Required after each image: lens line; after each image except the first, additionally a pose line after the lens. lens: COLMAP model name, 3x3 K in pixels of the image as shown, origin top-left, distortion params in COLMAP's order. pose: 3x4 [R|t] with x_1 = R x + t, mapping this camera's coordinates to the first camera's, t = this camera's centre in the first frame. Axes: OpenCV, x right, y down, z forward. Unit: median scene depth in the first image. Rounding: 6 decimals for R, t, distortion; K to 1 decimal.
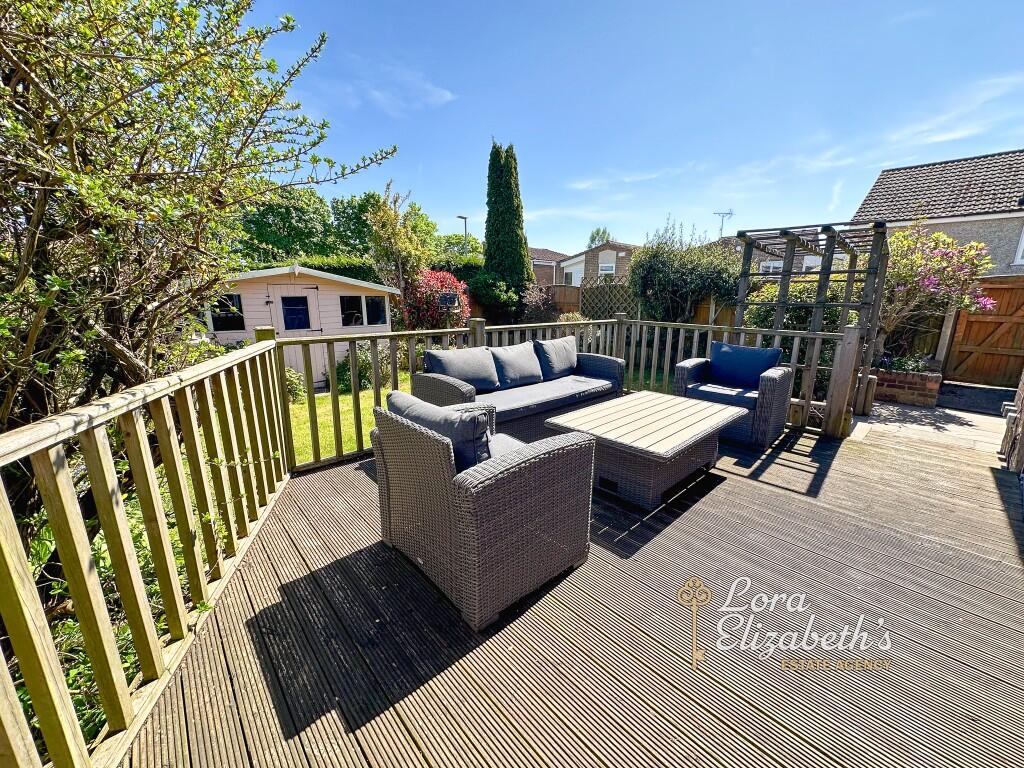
lens RADIAL K [[407.5, 0, 514.0], [0, 407.5, 383.7], [0, 0, 1]] dist [-0.001214, -0.000197]
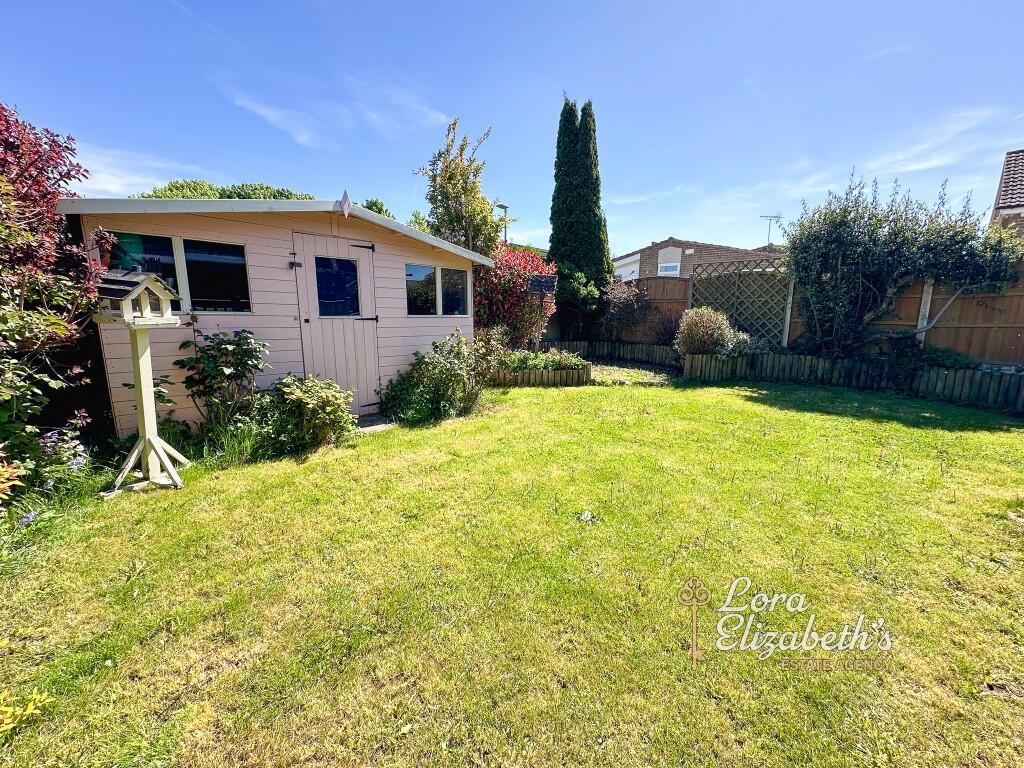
lens RADIAL K [[408.2, 0, 512.0], [0, 408.2, 384.0], [0, 0, 1]] dist [-0.009272, -0.000341]
pose [[0.999807, 0.001236, 0.019627, -0.172949], [-0.000355, 0.998994, -0.044838, -0.005477], [-0.019663, 0.044822, 0.998801, 0.244435]]
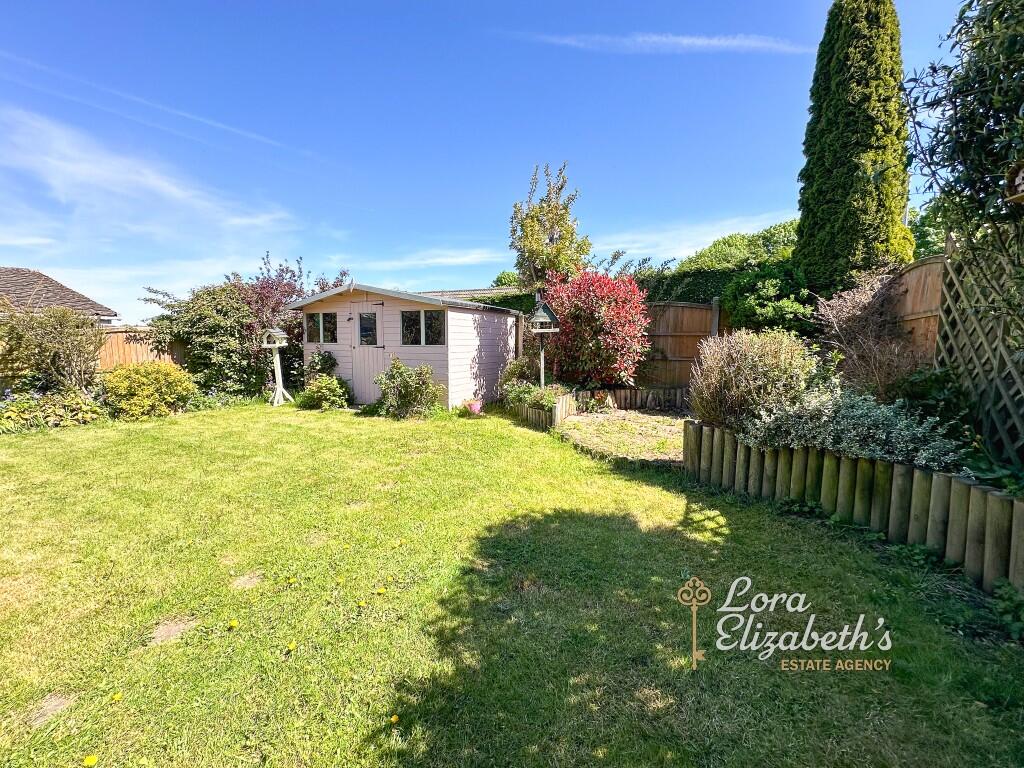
lens RADIAL K [[410.3, 0, 509.9], [0, 410.3, 384.5], [0, 0, 1]] dist [-0.000236, 0.000003]
pose [[0.321313, 0.091789, -0.942514, 0.328464], [-0.211736, 0.977057, 0.022970, -0.079450], [0.922998, 0.192184, 0.333376, 0.588117]]
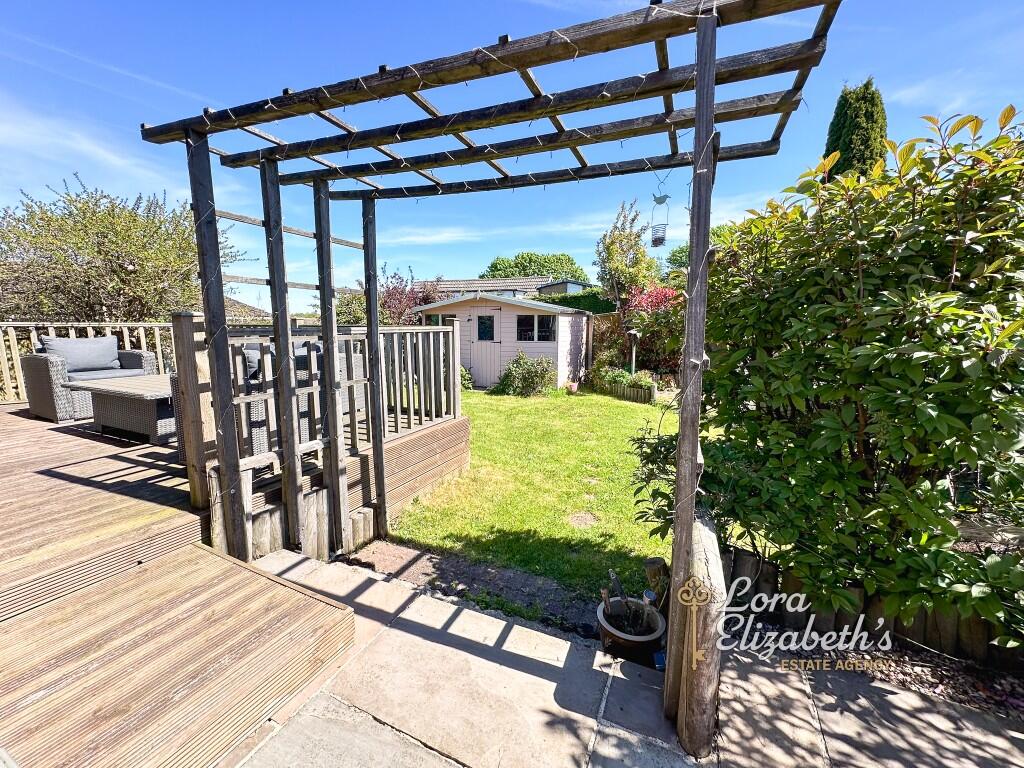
lens RADIAL K [[412.9, 0, 512.0], [0, 412.9, 384.0], [0, 0, 1]] dist [-0.000765, -0.000068]
pose [[0.370346, 0.127051, -0.920164, 0.438093], [-0.207478, 0.976890, 0.051378, -0.048111], [0.905426, 0.171887, 0.388148, 0.341714]]
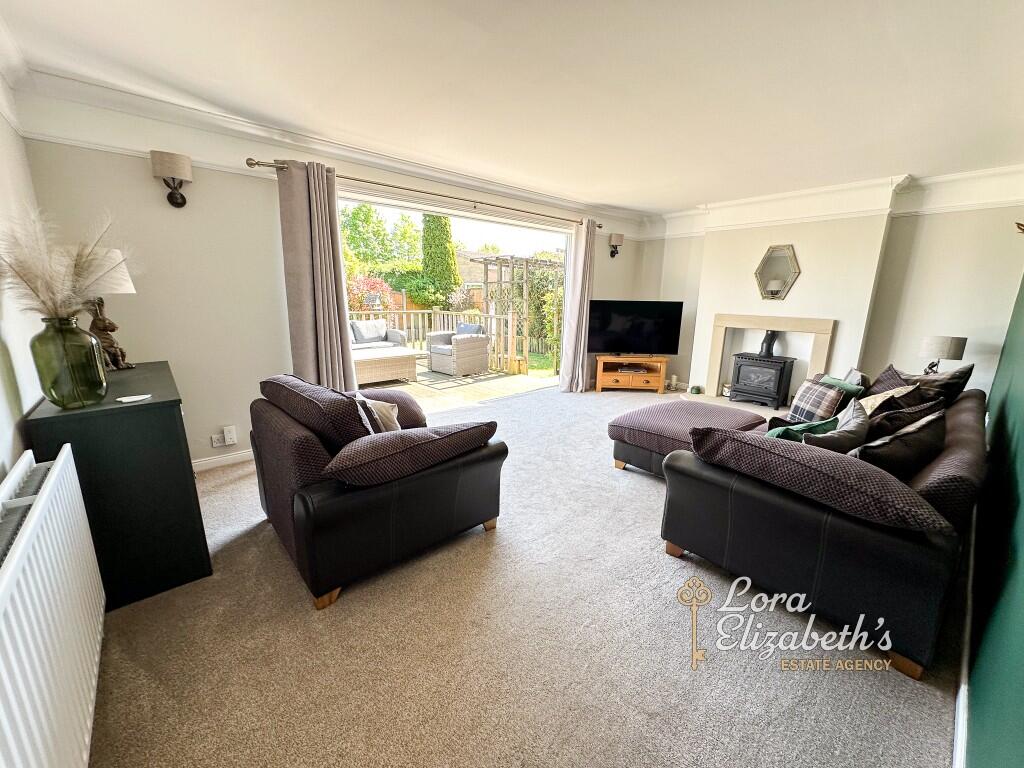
lens RADIAL K [[407.5, 0, 514.0], [0, 407.5, 383.7], [0, 0, 1]] dist [-0.001214, -0.000197]
pose [[0.999863, 0.002251, -0.016387, 0.244343], [-0.002319, 0.999989, -0.004111, 0.053508], [0.016378, 0.004148, 0.999857, -0.235410]]
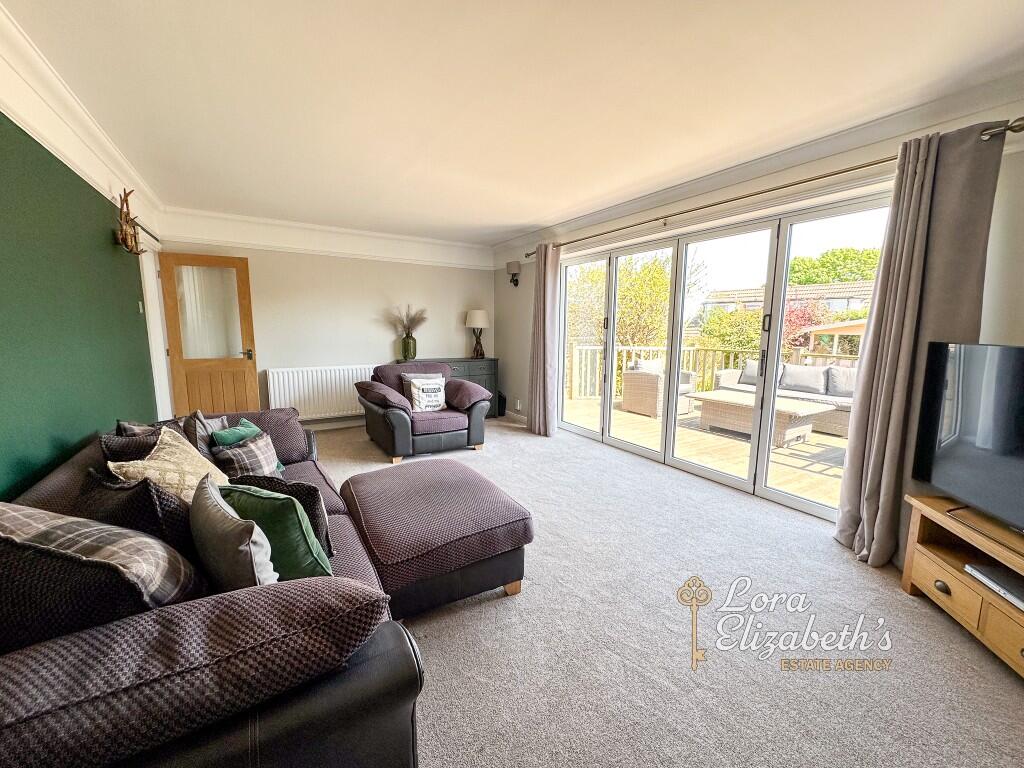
lens RADIAL K [[407.5, 0, 514.0], [0, 407.5, 383.7], [0, 0, 1]] dist [-0.001214, -0.000197]
pose [[-0.189819, 0.119951, -0.974464, 0.504101], [-0.226807, 0.960306, 0.162388, -0.007991], [0.955263, 0.251840, -0.155079, 0.063807]]
